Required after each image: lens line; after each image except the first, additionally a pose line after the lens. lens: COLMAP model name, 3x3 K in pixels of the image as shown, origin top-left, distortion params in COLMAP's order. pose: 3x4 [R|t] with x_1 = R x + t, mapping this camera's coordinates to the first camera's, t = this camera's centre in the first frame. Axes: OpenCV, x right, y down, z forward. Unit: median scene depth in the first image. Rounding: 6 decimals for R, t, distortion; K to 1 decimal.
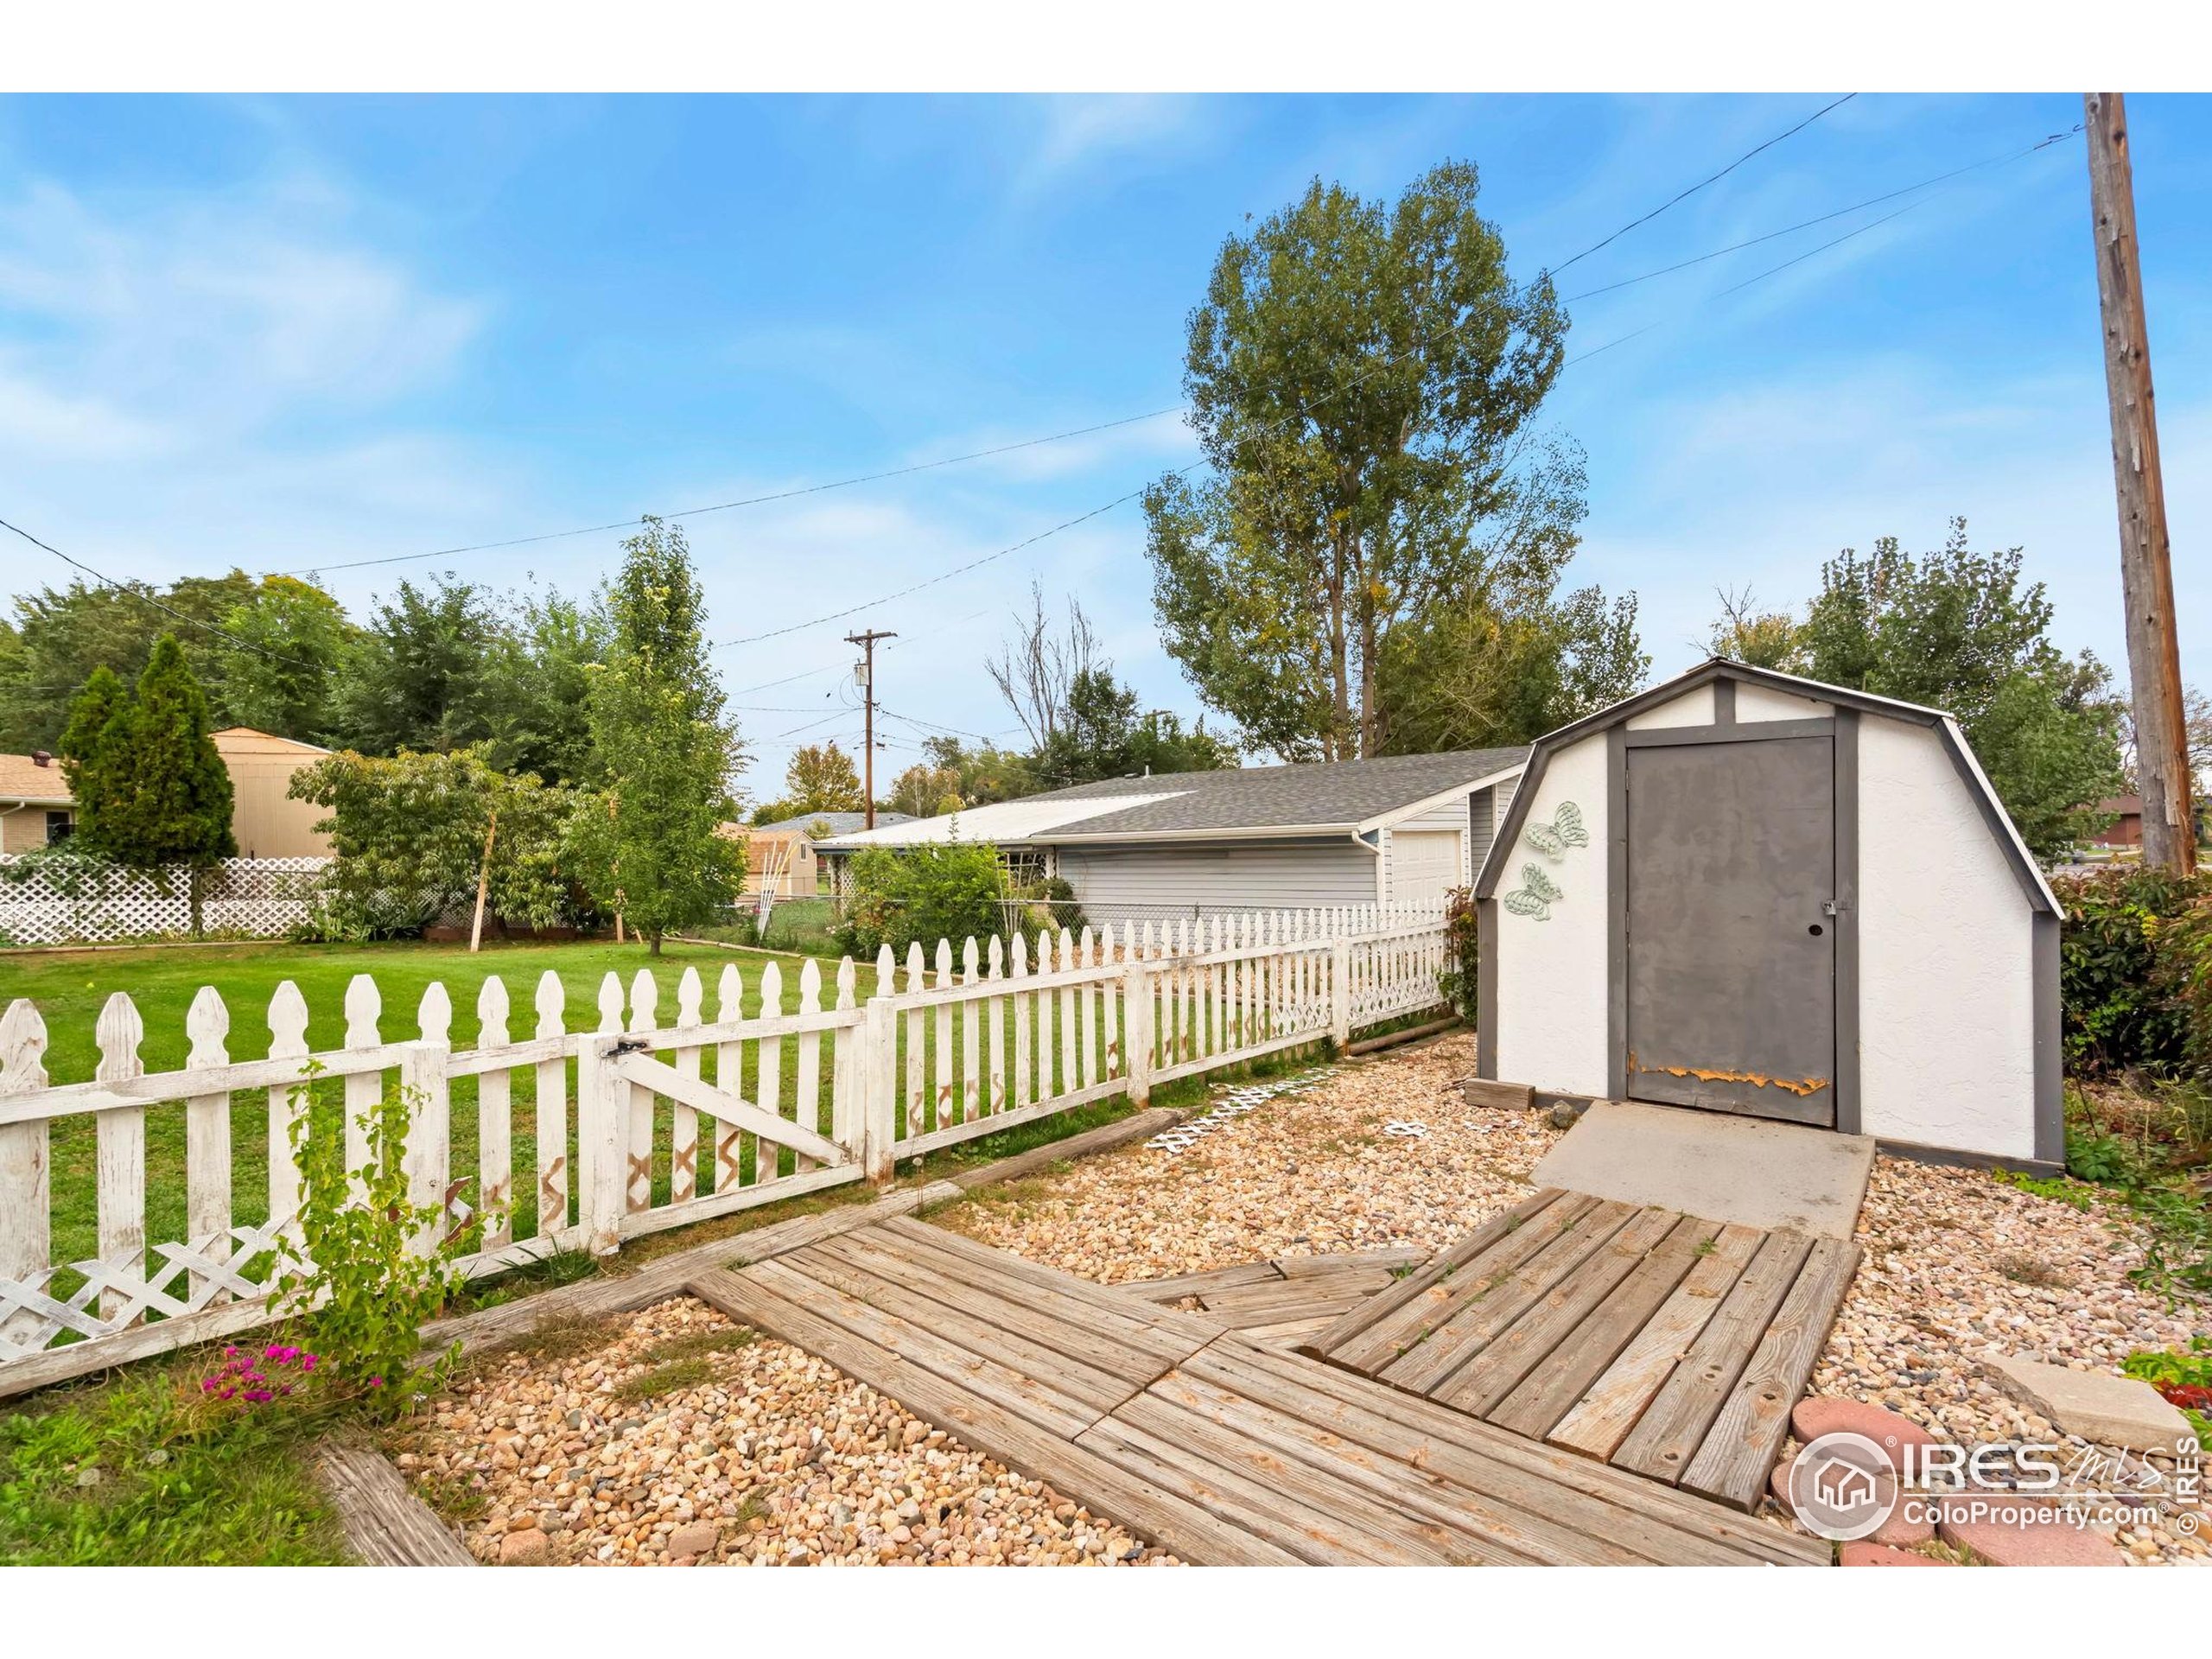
lens RADIAL K [[1020.5, 0, 1113.0], [0, 1020.5, 848.6], [0, 0, 1]] dist [-0.001484, -0.000113]
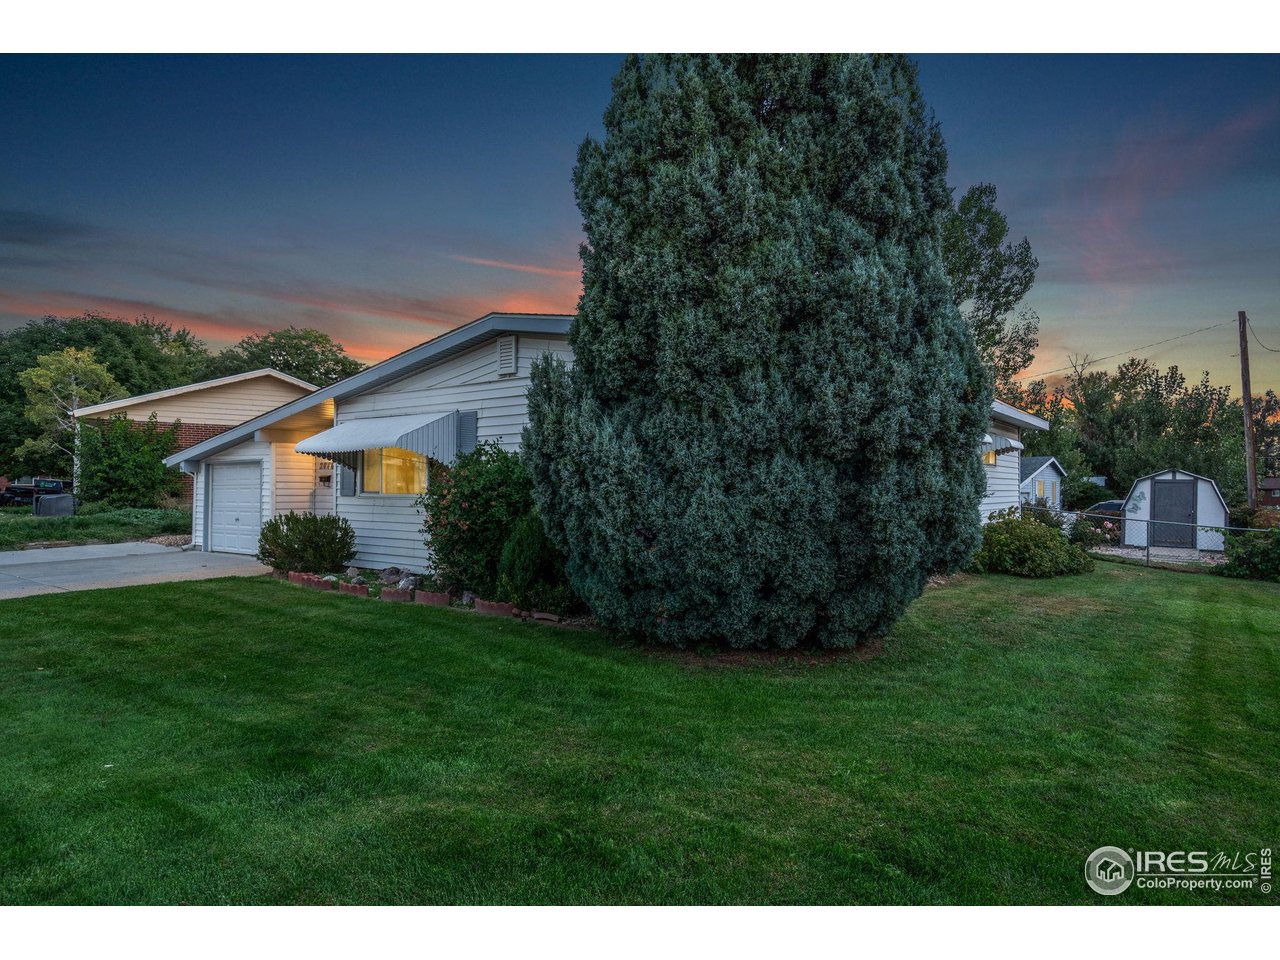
lens RADIAL K [[734.2, 0, 635.5], [0, 734.2, 486.2], [0, 0, 1]] dist [0.012238, -0.000782]
pose [[0.998482, 0.025829, 0.048655, -0.494573], [-0.025453, 0.999641, -0.008325, 0.005610], [-0.048853, 0.007074, 0.998781, -0.565389]]
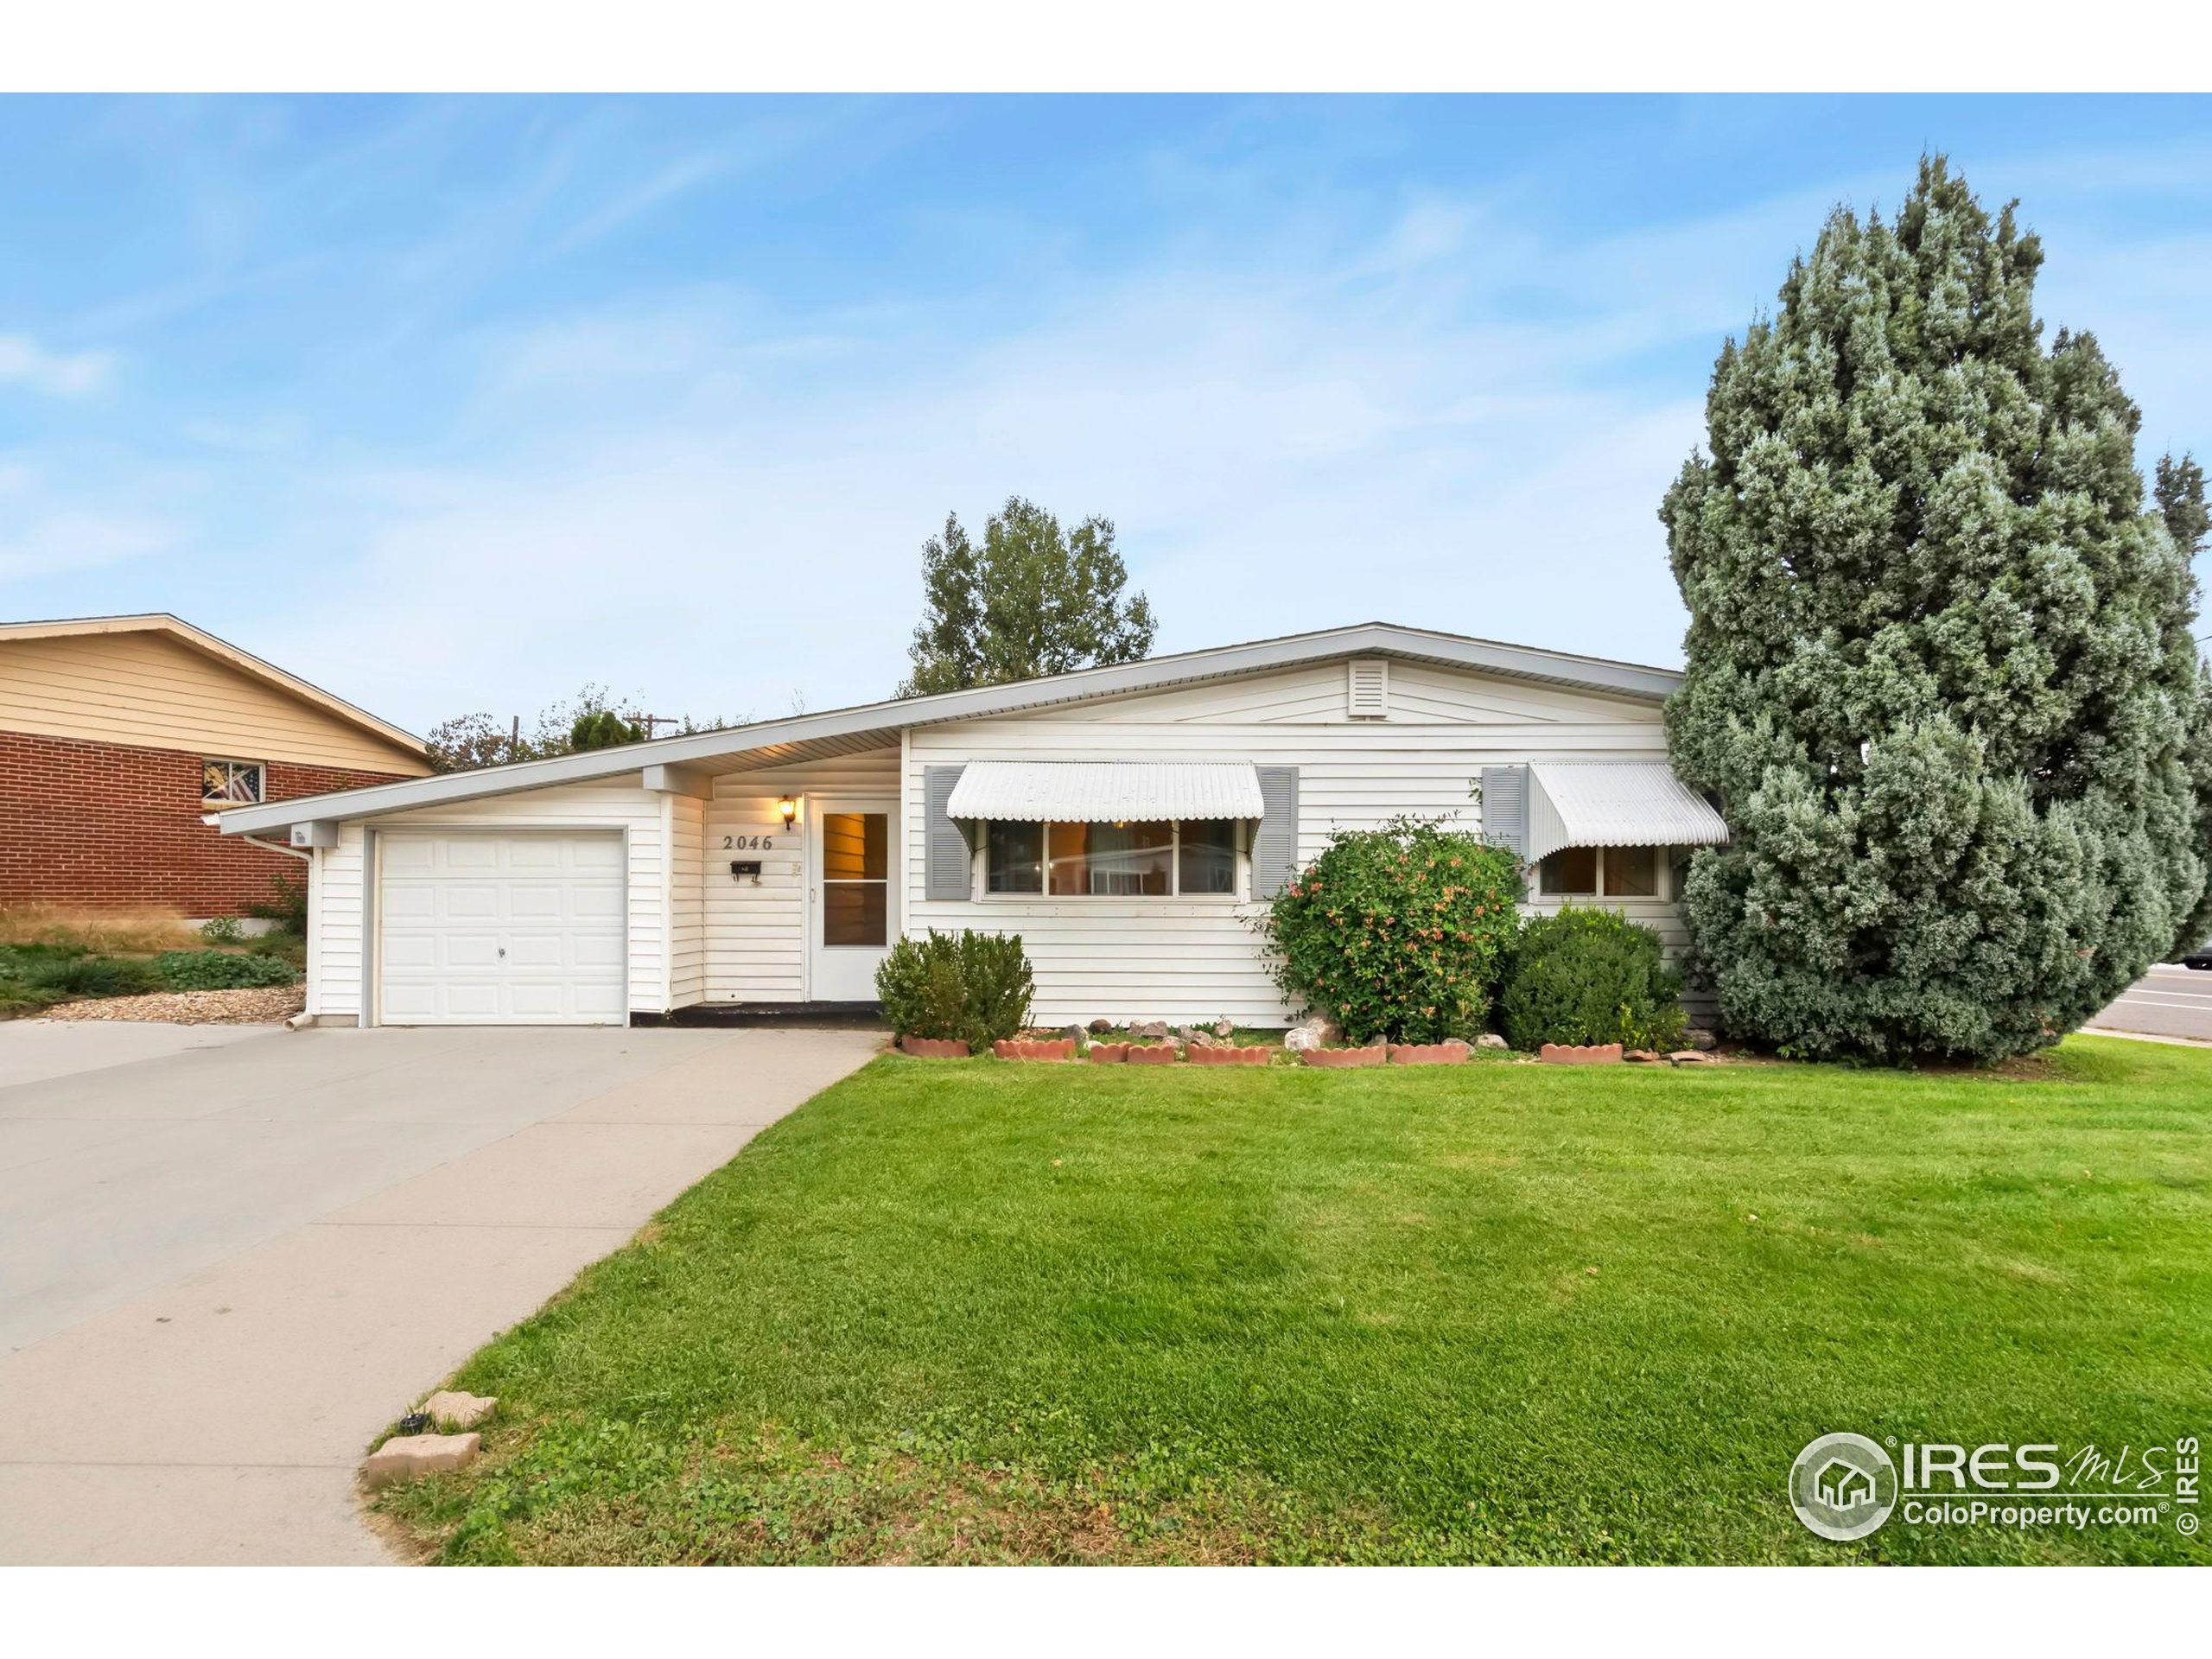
lens RADIAL K [[1020.5, 0, 1113.0], [0, 1020.5, 848.6], [0, 0, 1]] dist [-0.001484, -0.000113]
pose [[0.774005, 0.047076, 0.631426, -0.802914], [-0.016389, 0.998388, -0.054346, 0.012705], [-0.632967, 0.031716, 0.773529, -0.418432]]
